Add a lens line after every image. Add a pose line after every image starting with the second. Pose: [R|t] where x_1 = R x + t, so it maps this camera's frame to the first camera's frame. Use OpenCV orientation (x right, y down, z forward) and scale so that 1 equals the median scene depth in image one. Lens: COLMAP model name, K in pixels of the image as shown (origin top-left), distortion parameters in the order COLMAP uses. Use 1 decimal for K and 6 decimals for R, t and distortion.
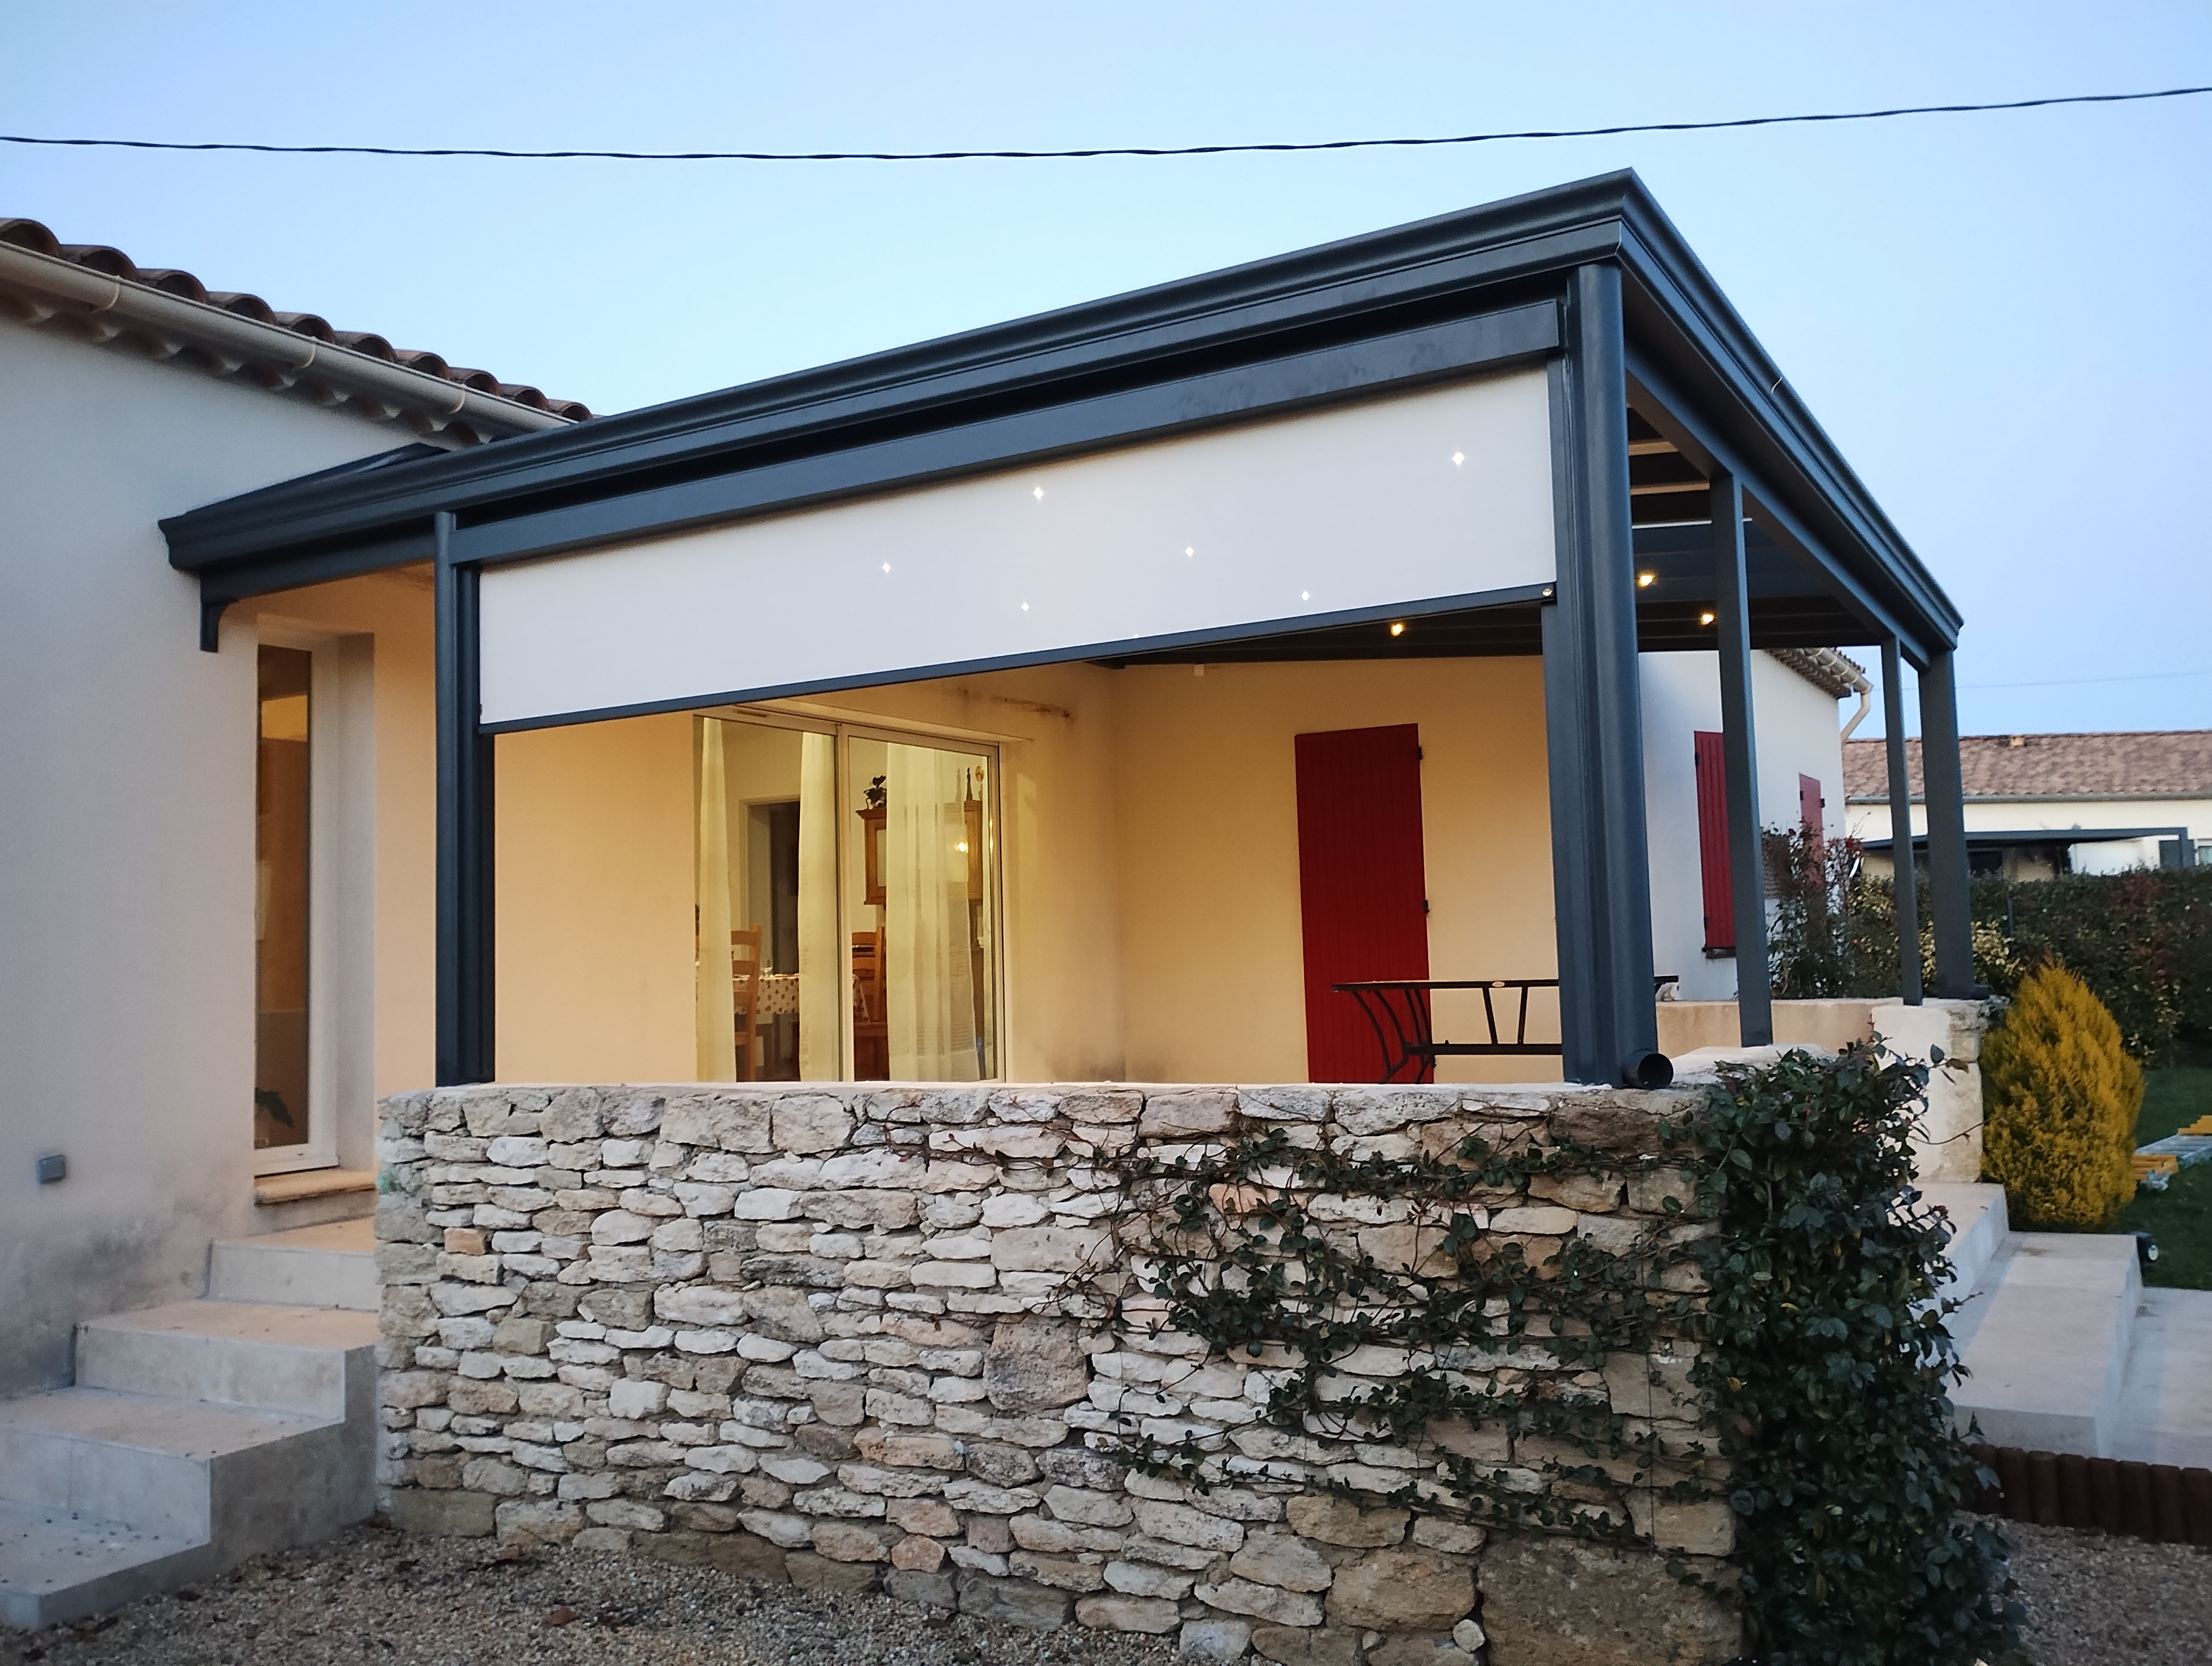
lens RADIAL K [[1817.3, 0, 1106.0], [0, 1817.3, 833.0], [0, 0, 1]] dist [0.061982, -0.005512]
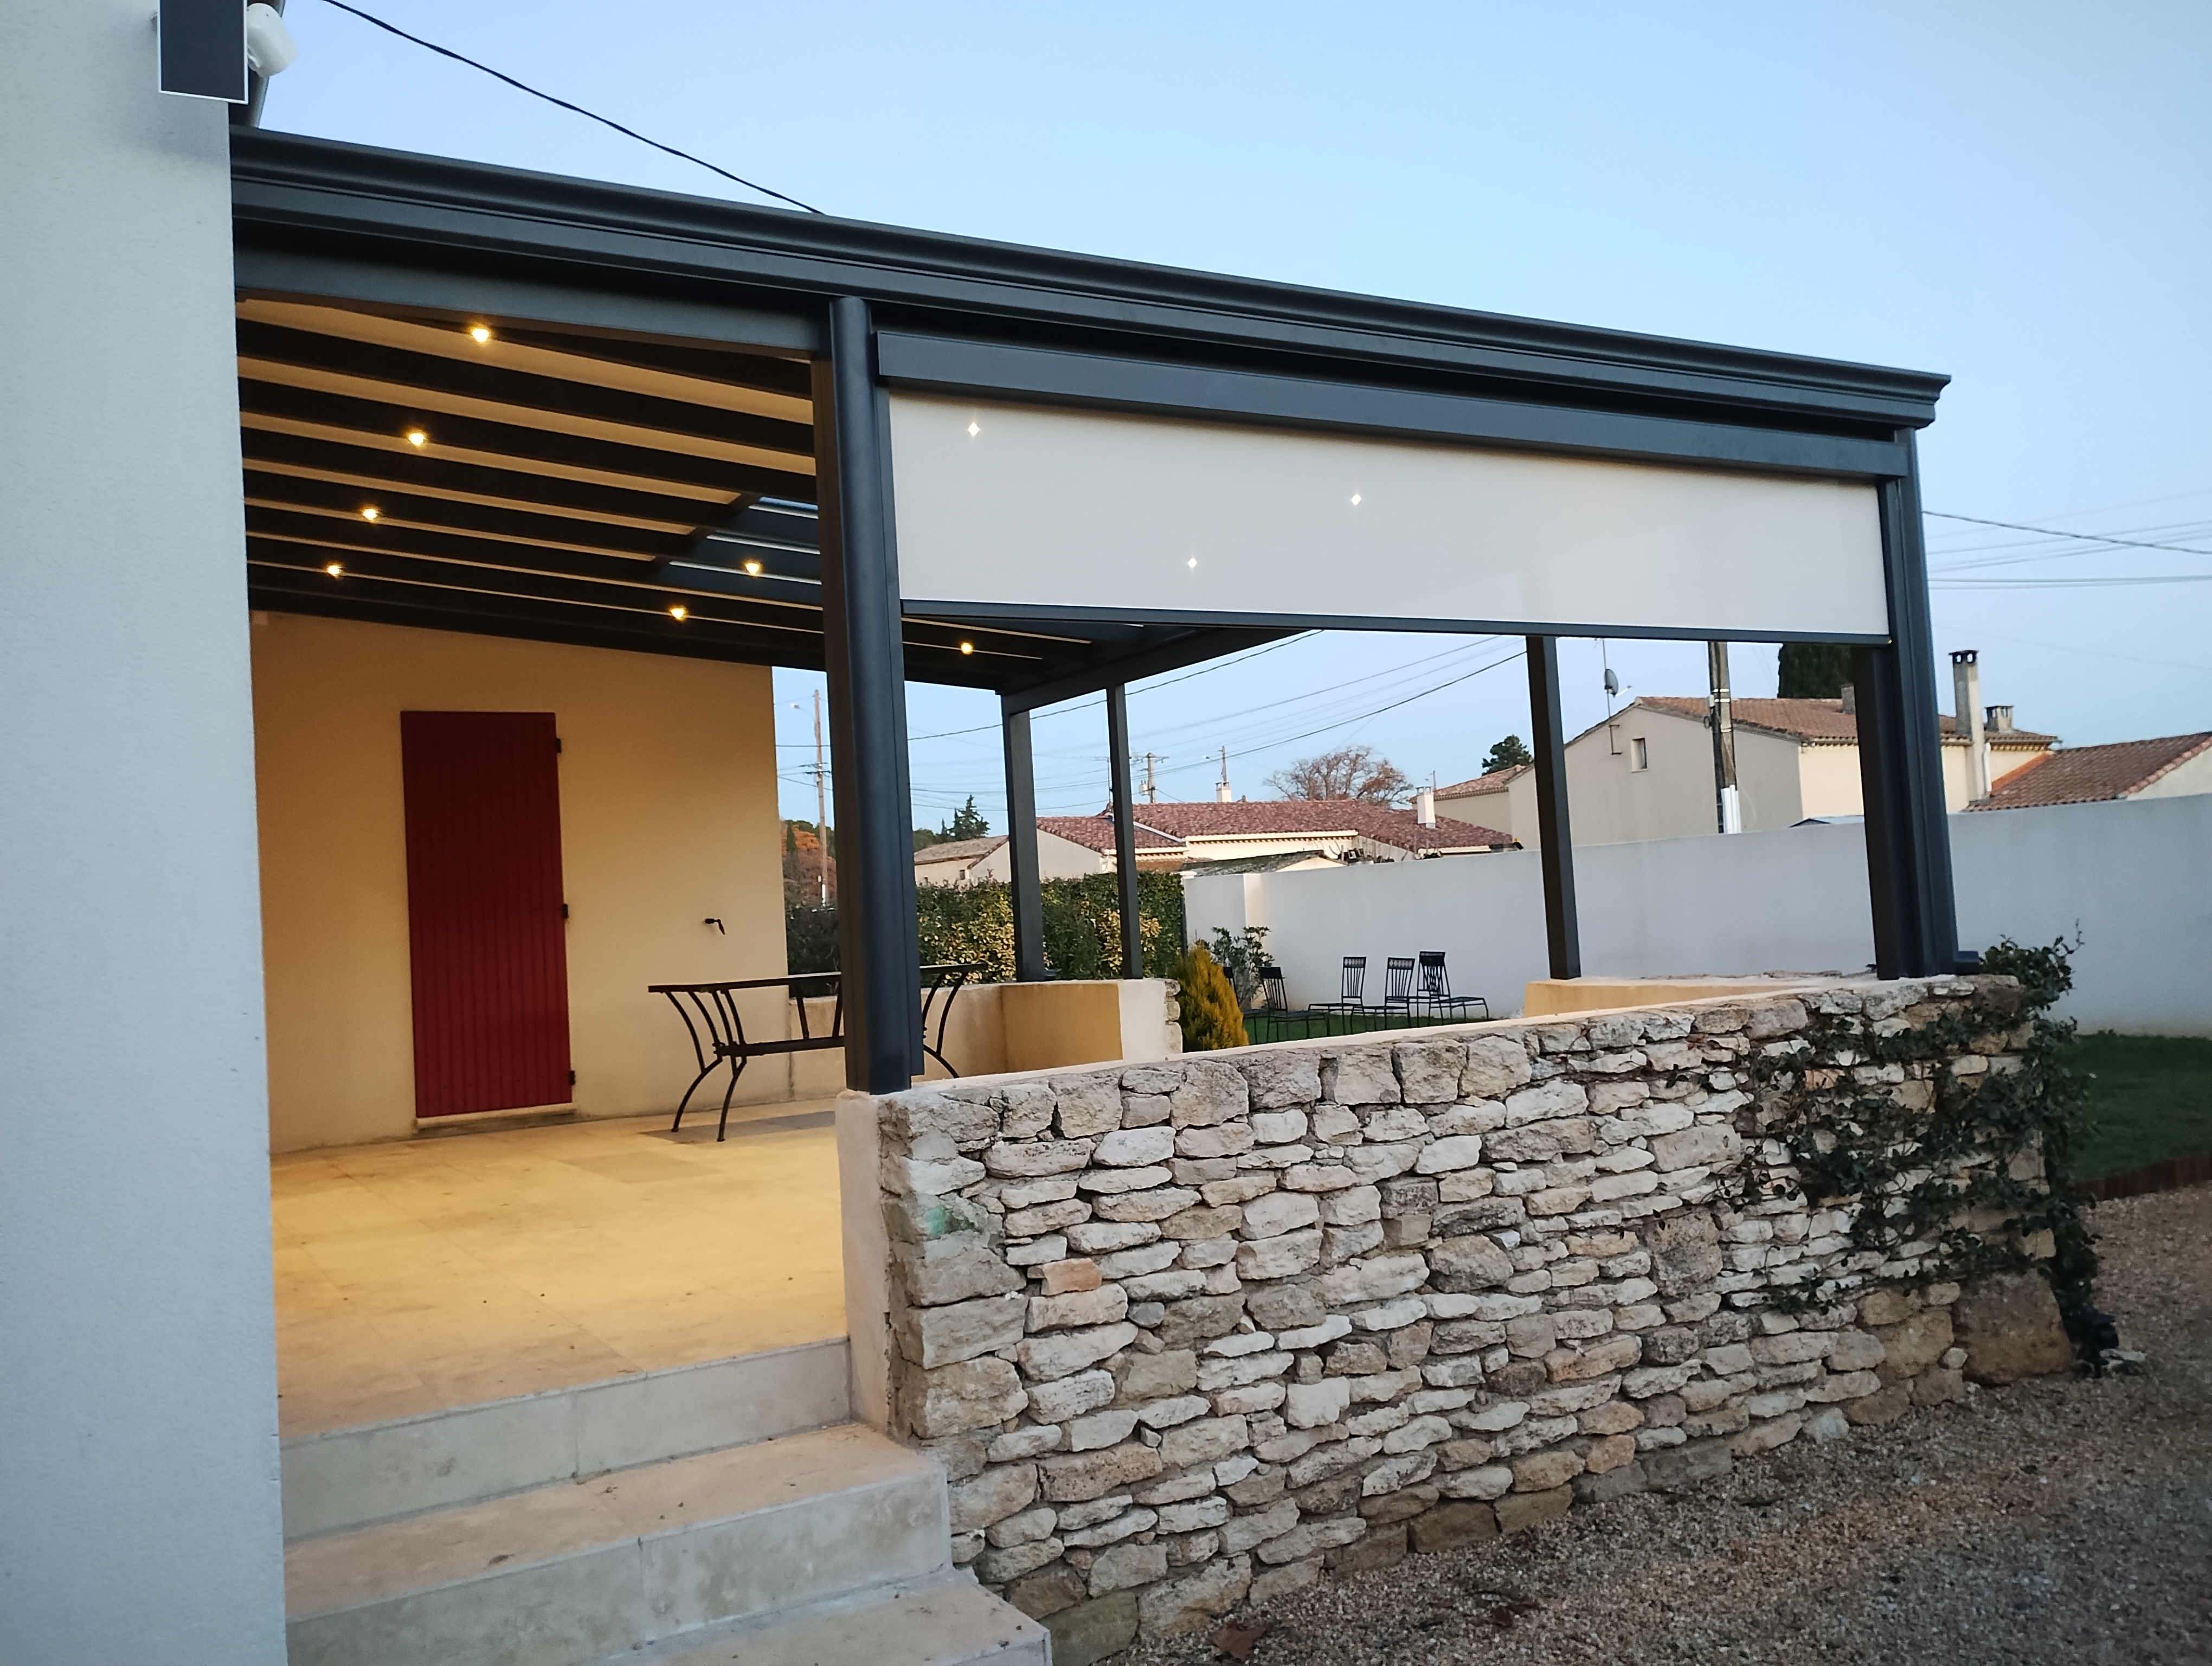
lens RADIAL K [[1817.3, 0, 1106.0], [0, 1817.3, 833.0], [0, 0, 1]] dist [0.061982, -0.005512]
pose [[0.507219, 0.042928, 0.860748, -1.145568], [-0.016913, 0.999062, -0.039860, 0.077478], [-0.861652, 0.005660, 0.507469, 0.684774]]
